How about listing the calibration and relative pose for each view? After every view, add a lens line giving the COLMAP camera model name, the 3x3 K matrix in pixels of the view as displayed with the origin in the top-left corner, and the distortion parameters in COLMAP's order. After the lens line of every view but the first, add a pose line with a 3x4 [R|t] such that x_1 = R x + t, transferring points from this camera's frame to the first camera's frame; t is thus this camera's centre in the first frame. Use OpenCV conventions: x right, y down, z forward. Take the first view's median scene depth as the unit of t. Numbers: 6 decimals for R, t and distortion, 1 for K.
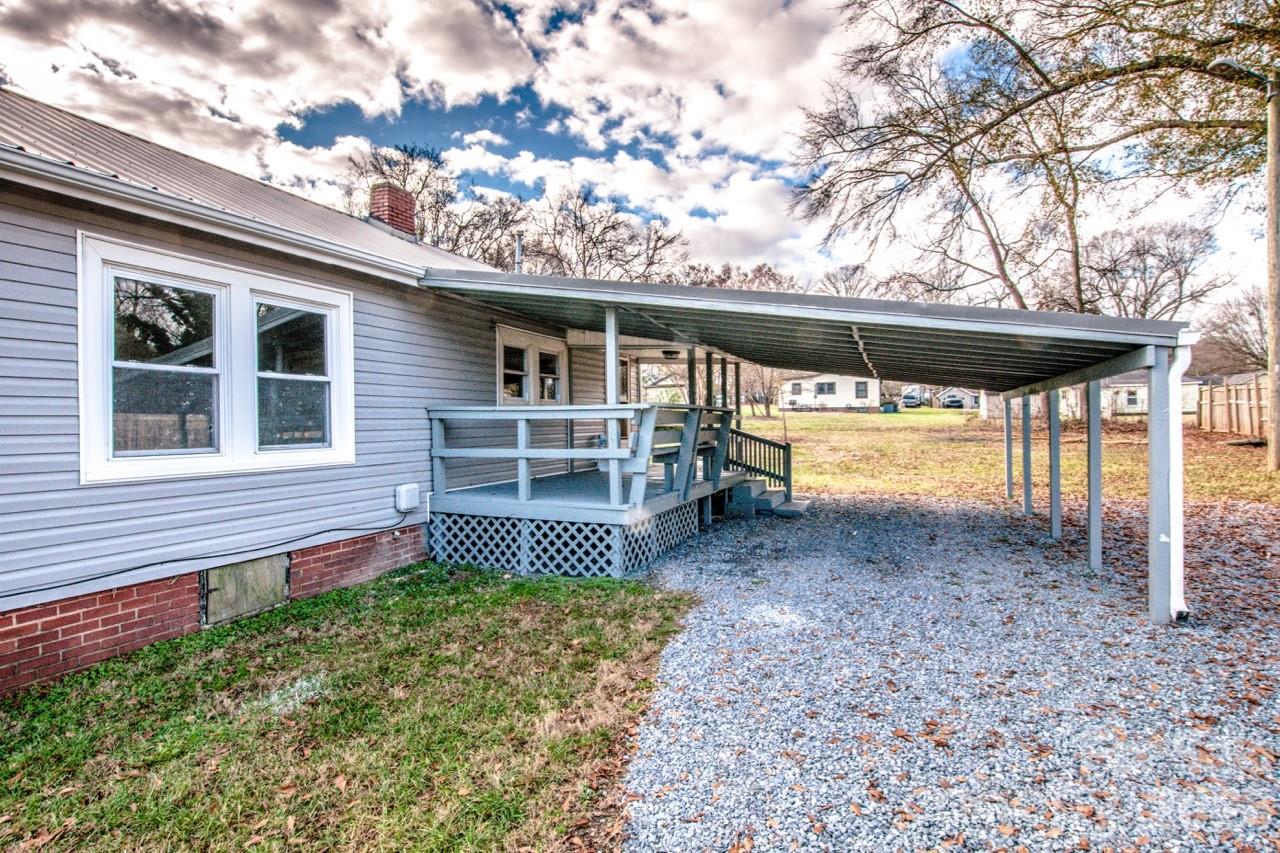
lens RADIAL K [[624.8, 0, 645.9], [0, 624.8, 423.0], [0, 0, 1]] dist [-0.035337, 0.000089]
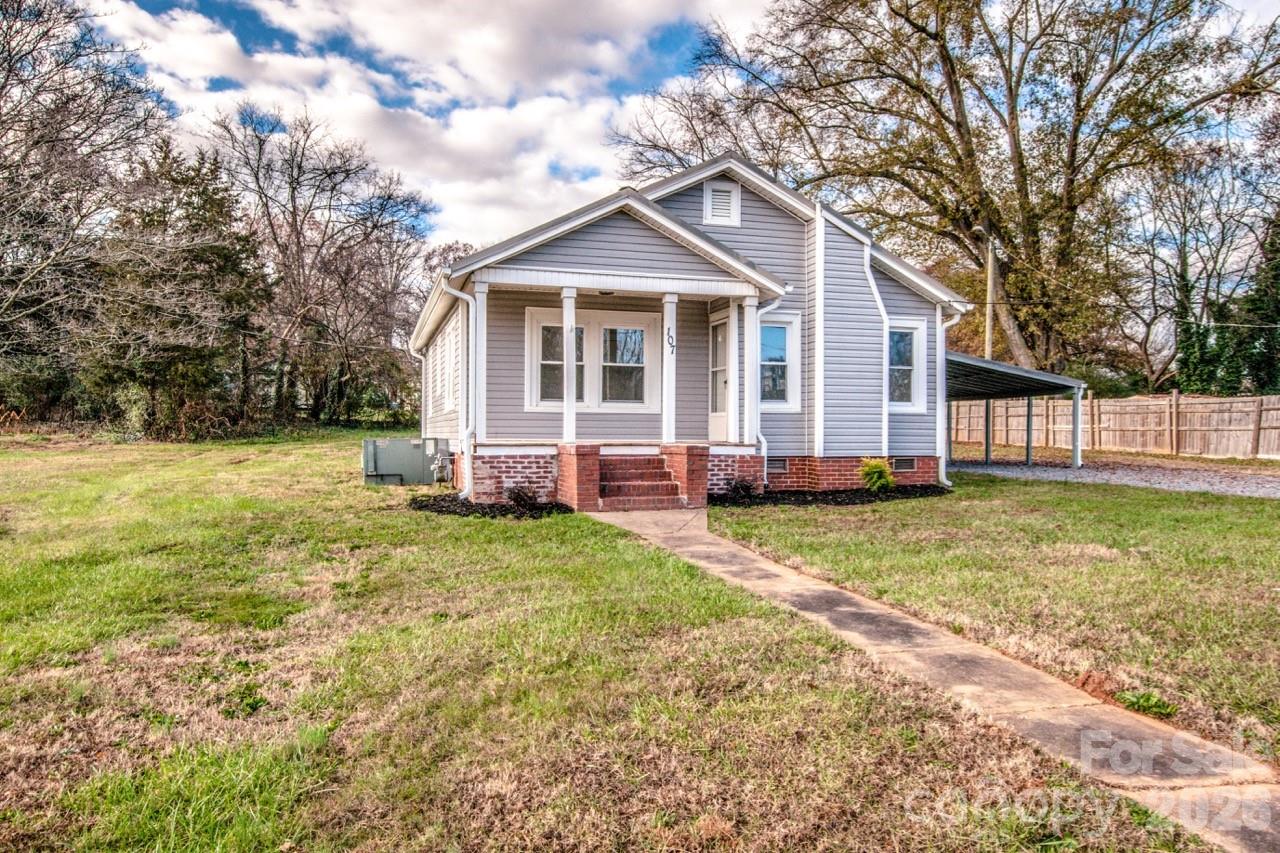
lens RADIAL K [[938.4, 0, 646.1], [0, 938.4, 421.8], [0, 0, 1]] dist [-0.003212, 0.005218]
pose [[0.763752, 0.030588, 0.644784, -1.741195], [-0.017759, 0.999494, -0.026379, 0.099119], [-0.645265, 0.008696, 0.763909, -0.585926]]
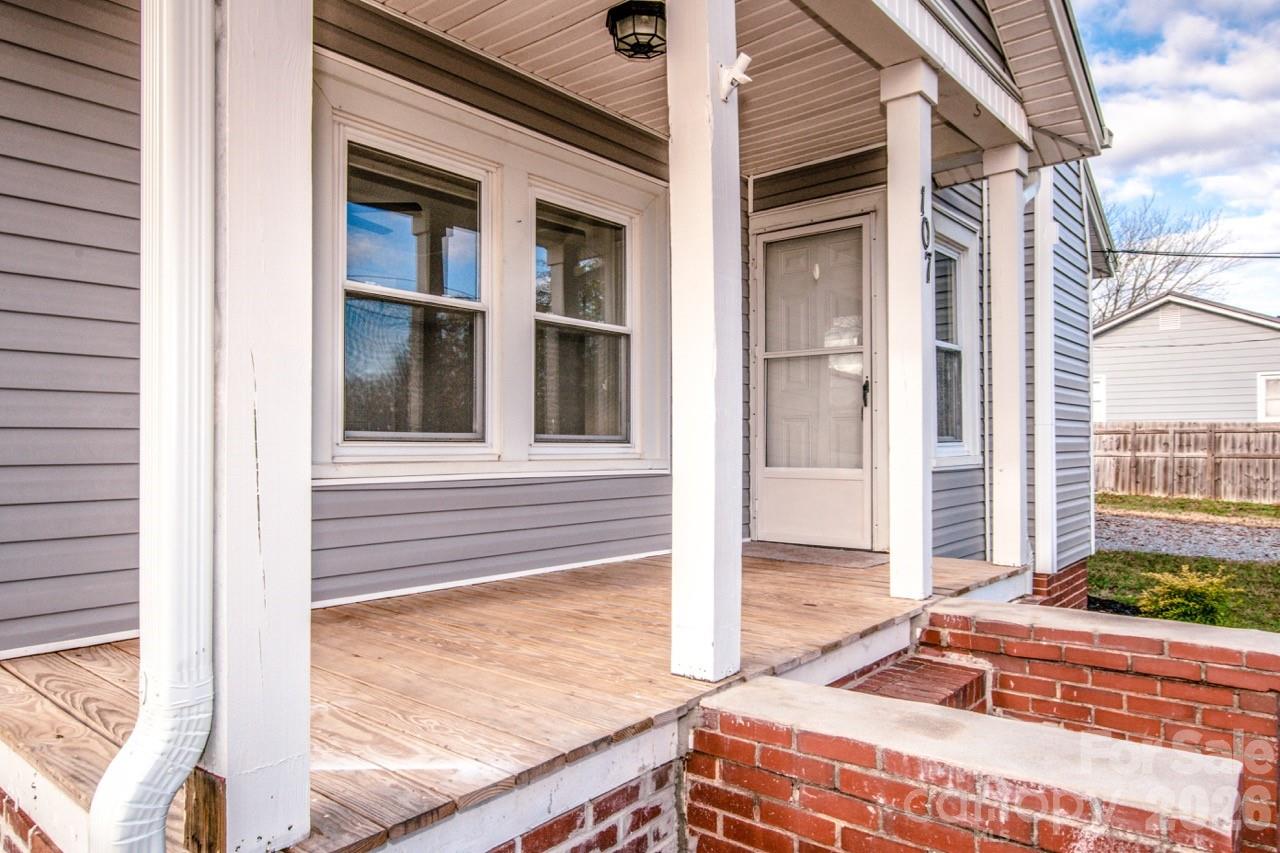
lens RADIAL K [[828.6, 0, 636.2], [0, 828.6, 433.7], [0, 0, 1]] dist [-0.003199, -0.001147]
pose [[0.290090, 0.032856, 0.956435, -1.200843], [0.003981, 0.999360, -0.035538, 0.041009], [-0.956991, 0.014117, 0.289773, 0.429912]]
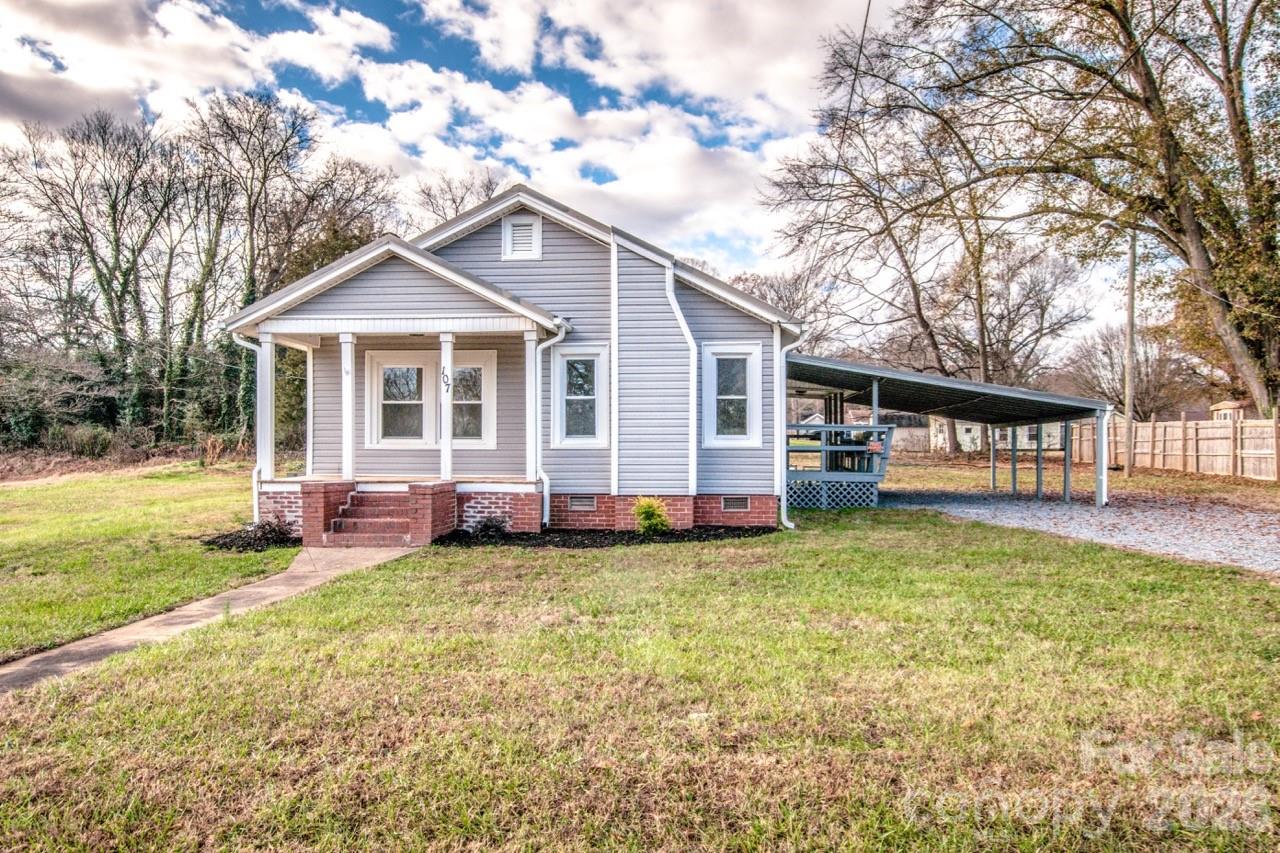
lens RADIAL K [[918.0, 0, 649.8], [0, 918.0, 439.1], [0, 0, 1]] dist [0.008383, 0.006743]
pose [[0.943805, 0.025124, 0.329546, -1.011979], [-0.018373, 0.999553, -0.023586, 0.059962], [-0.329991, 0.016206, 0.943845, -0.937382]]
